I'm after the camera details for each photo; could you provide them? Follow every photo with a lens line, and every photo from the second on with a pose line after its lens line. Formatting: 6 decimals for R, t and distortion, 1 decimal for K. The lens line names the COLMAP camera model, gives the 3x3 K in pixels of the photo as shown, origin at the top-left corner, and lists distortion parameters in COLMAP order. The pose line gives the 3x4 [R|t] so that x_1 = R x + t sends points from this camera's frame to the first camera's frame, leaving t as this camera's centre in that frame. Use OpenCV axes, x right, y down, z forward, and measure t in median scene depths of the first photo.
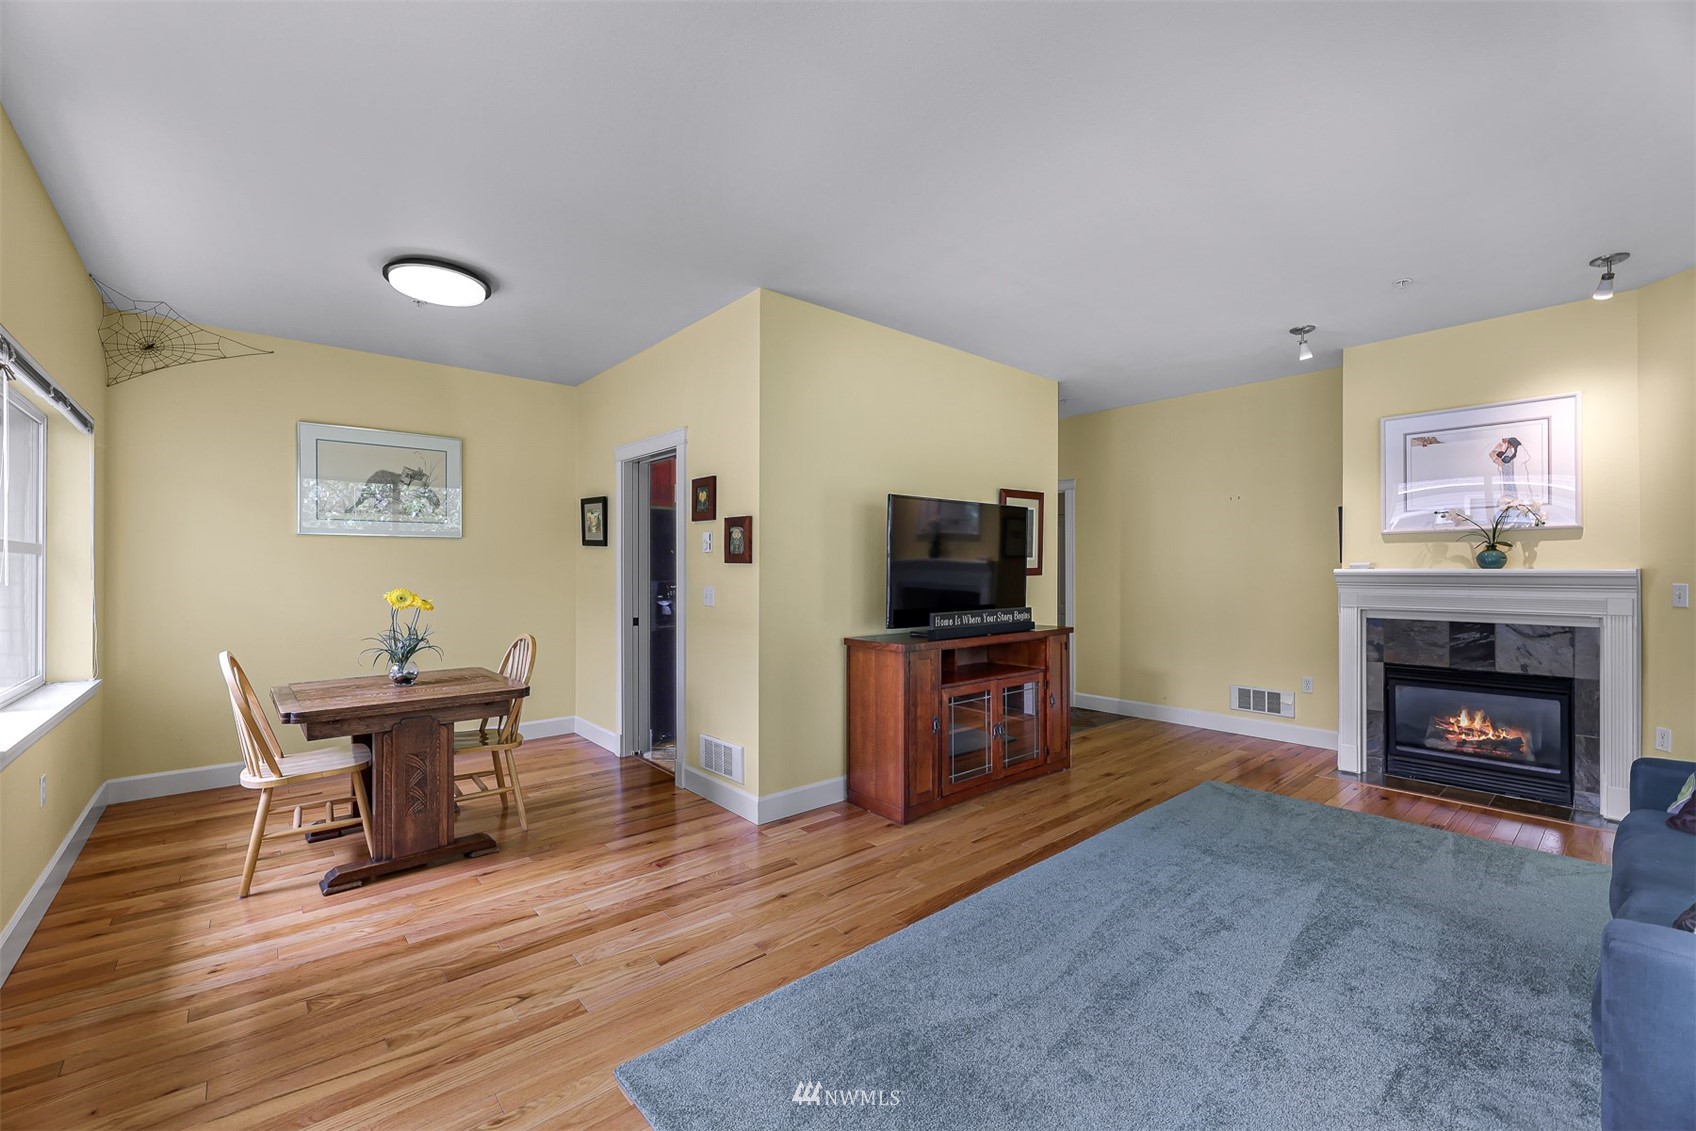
lens RADIAL K [[683.8, 0, 848.9], [0, 683.8, 569.0], [0, 0, 1]] dist [-0.001705, -0.001402]
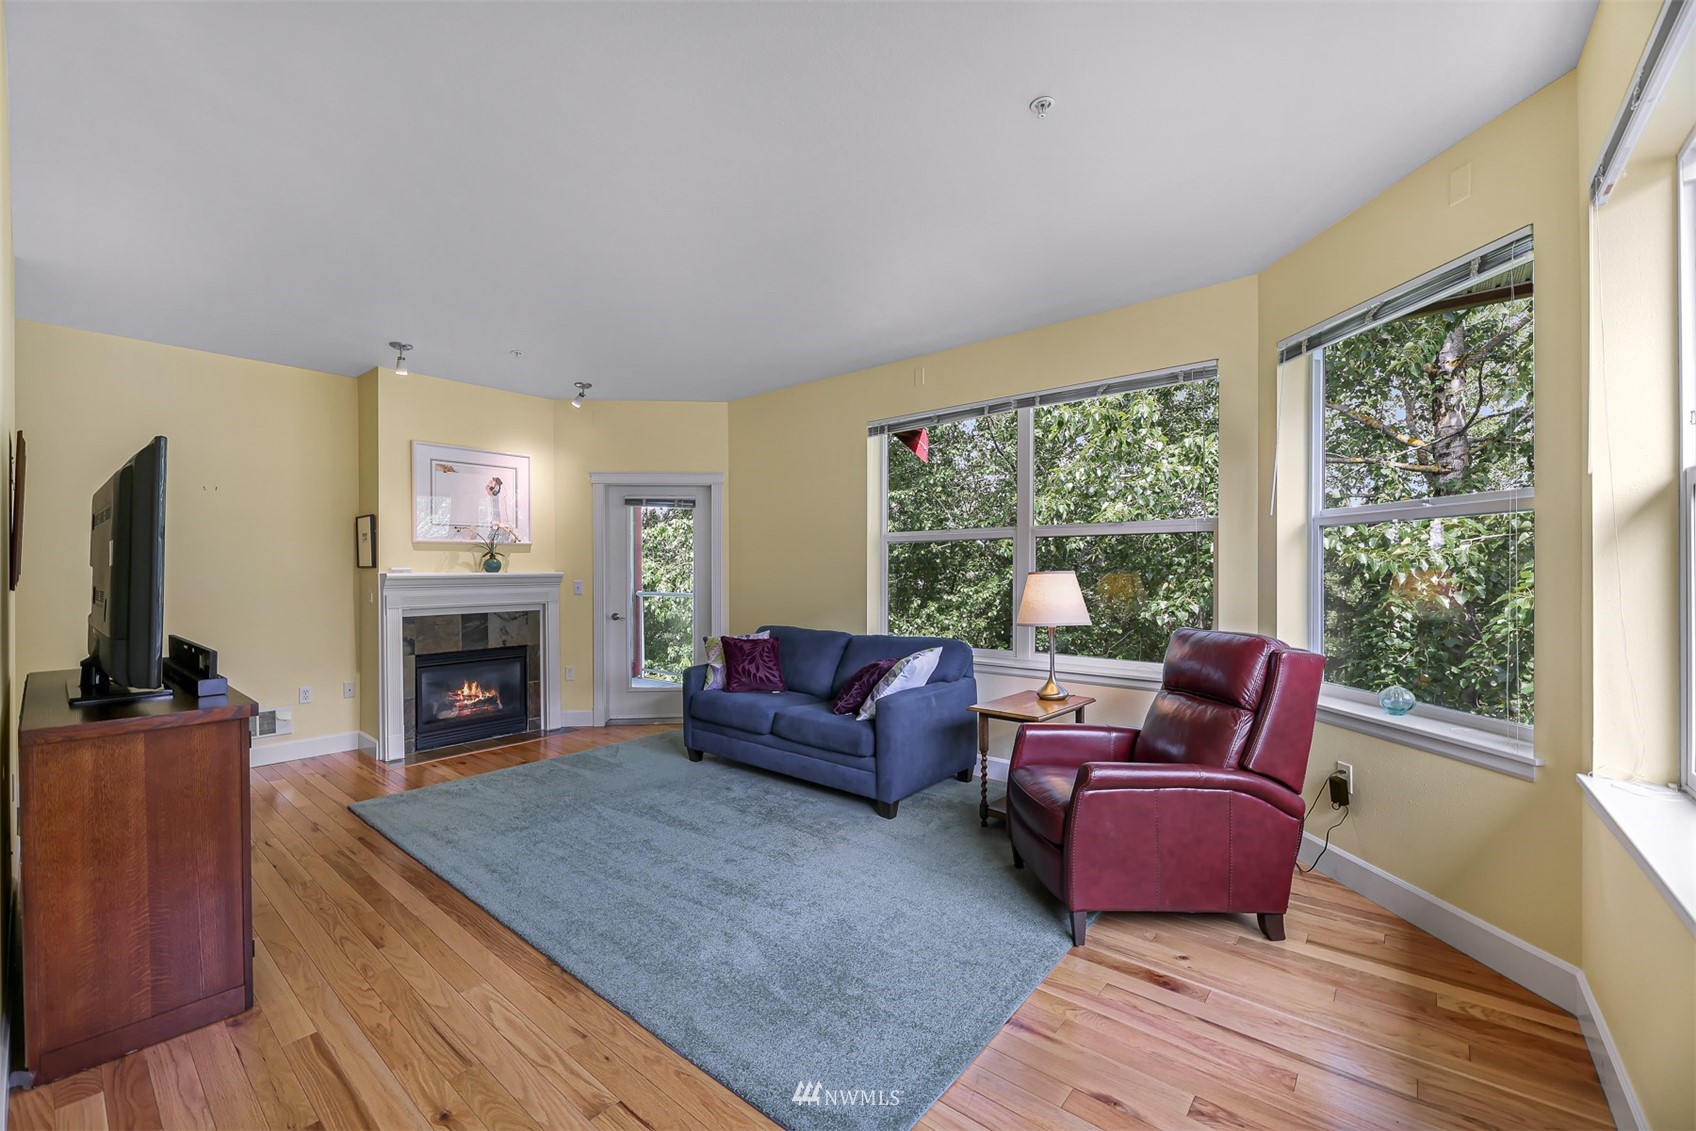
lens RADIAL K [[683.8, 0, 853.0], [0, 683.8, 571.3], [0, 0, 1]] dist [-0.001705, -0.001402]
pose [[-0.168341, 0.001628, 0.985727, -0.523598], [0.007137, 0.999974, -0.000432, 0.003287], [-0.985703, 0.006963, -0.168348, 0.526119]]
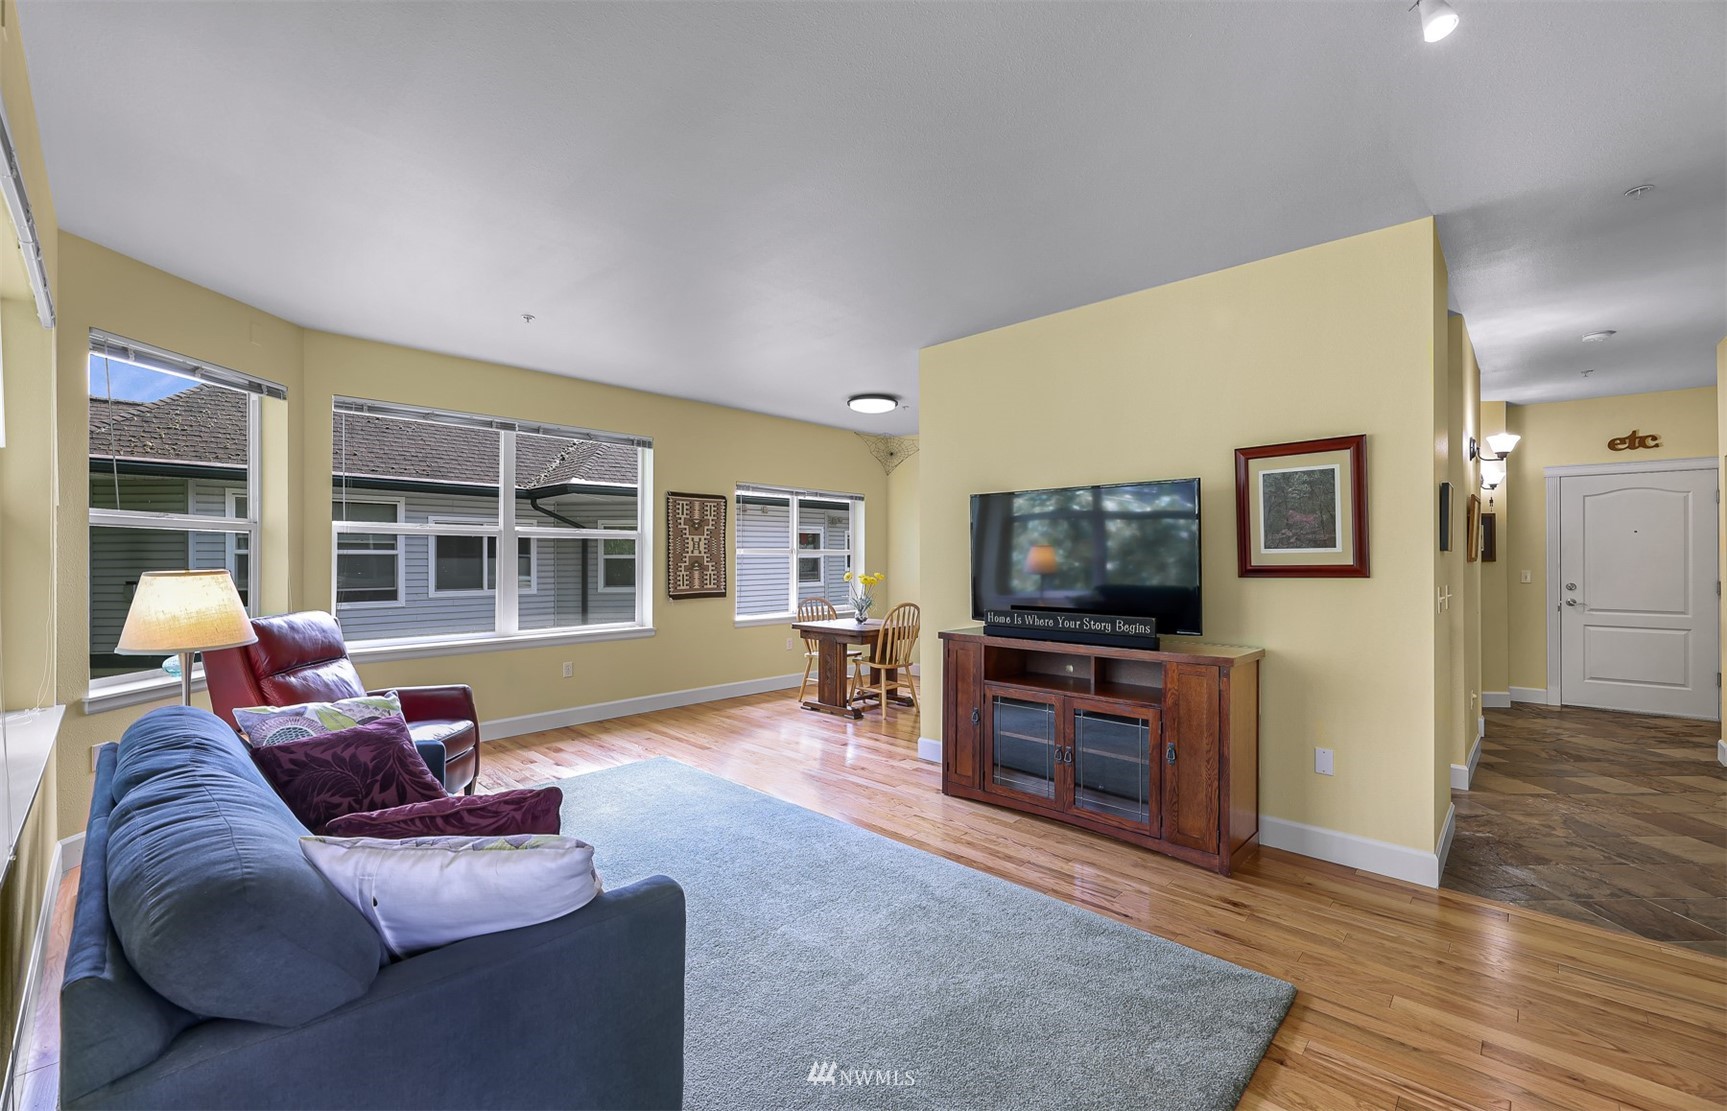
lens RADIAL K [[705.9, 0, 855.3], [0, 705.9, 556.5], [0, 0, 1]] dist [-0.001093, -0.000144]
pose [[0.090276, -0.006615, -0.995895, 1.085001], [-0.000885, 0.999977, -0.006723, -0.005136], [0.995916, 0.001488, 0.090268, 0.669512]]
